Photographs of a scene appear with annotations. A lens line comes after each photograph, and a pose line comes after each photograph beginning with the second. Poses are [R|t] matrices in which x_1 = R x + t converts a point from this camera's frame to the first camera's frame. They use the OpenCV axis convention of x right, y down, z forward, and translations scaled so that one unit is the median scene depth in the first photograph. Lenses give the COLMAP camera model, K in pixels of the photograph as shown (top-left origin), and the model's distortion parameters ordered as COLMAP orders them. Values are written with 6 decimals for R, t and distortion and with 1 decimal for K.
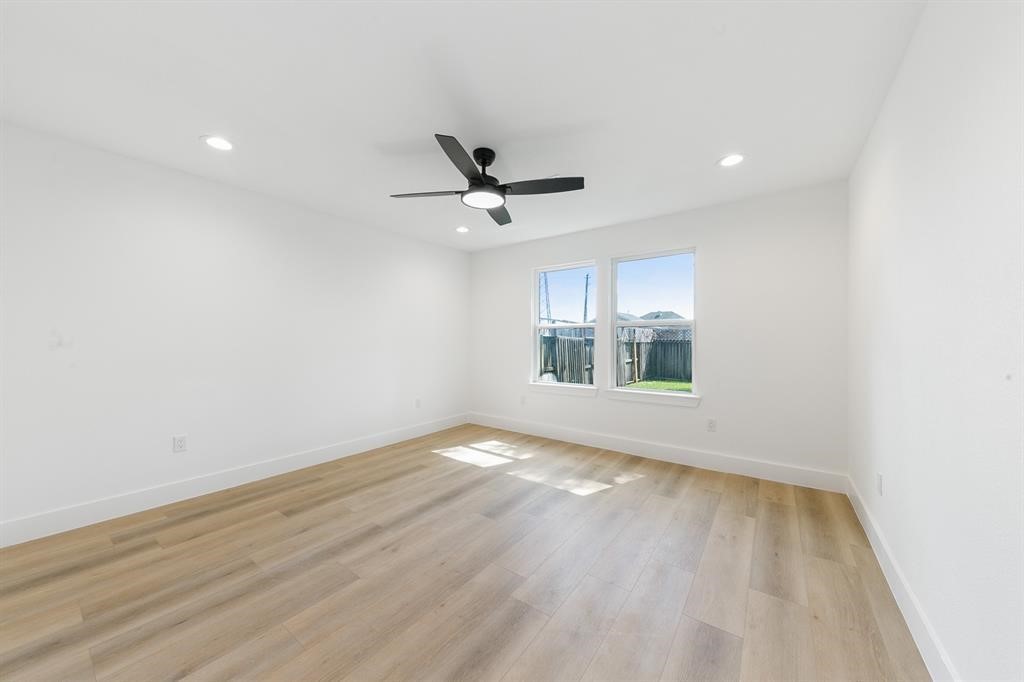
lens RADIAL K [[354.7, 0, 511.3], [0, 354.7, 341.8], [0, 0, 1]] dist [0.008639, -0.000511]
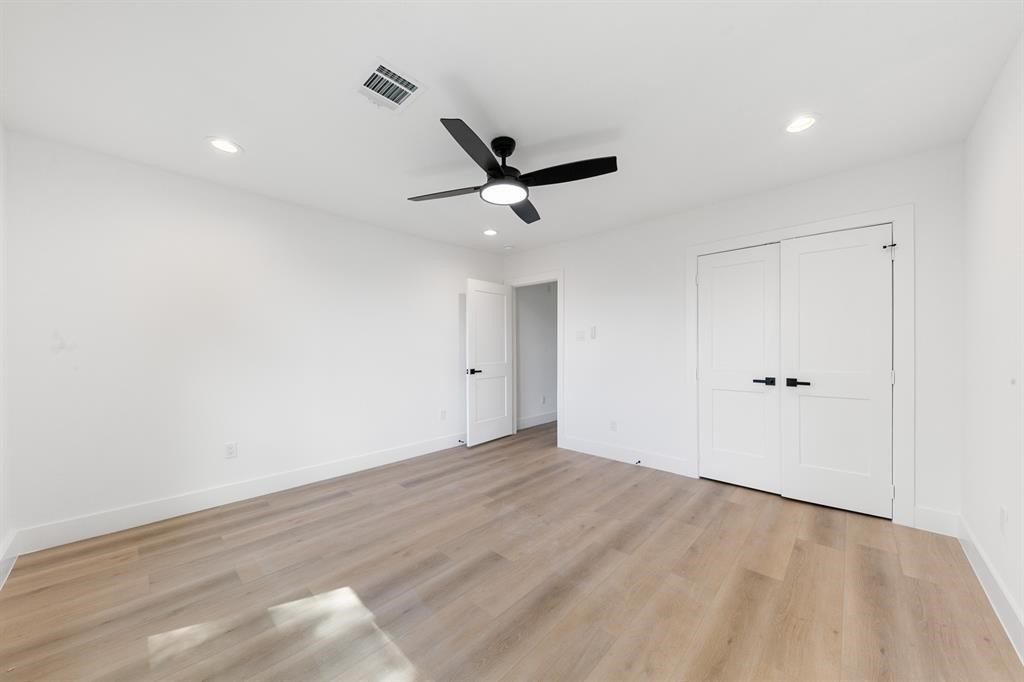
lens RADIAL K [[354.7, 0, 513.4], [0, 354.7, 346.0], [0, 0, 1]] dist [0.008639, -0.000511]
pose [[-0.991882, 0.002233, 0.127146, -0.232640], [0.001635, 0.999987, -0.004800, -0.007221], [-0.127155, -0.004553, -0.991872, 2.041838]]
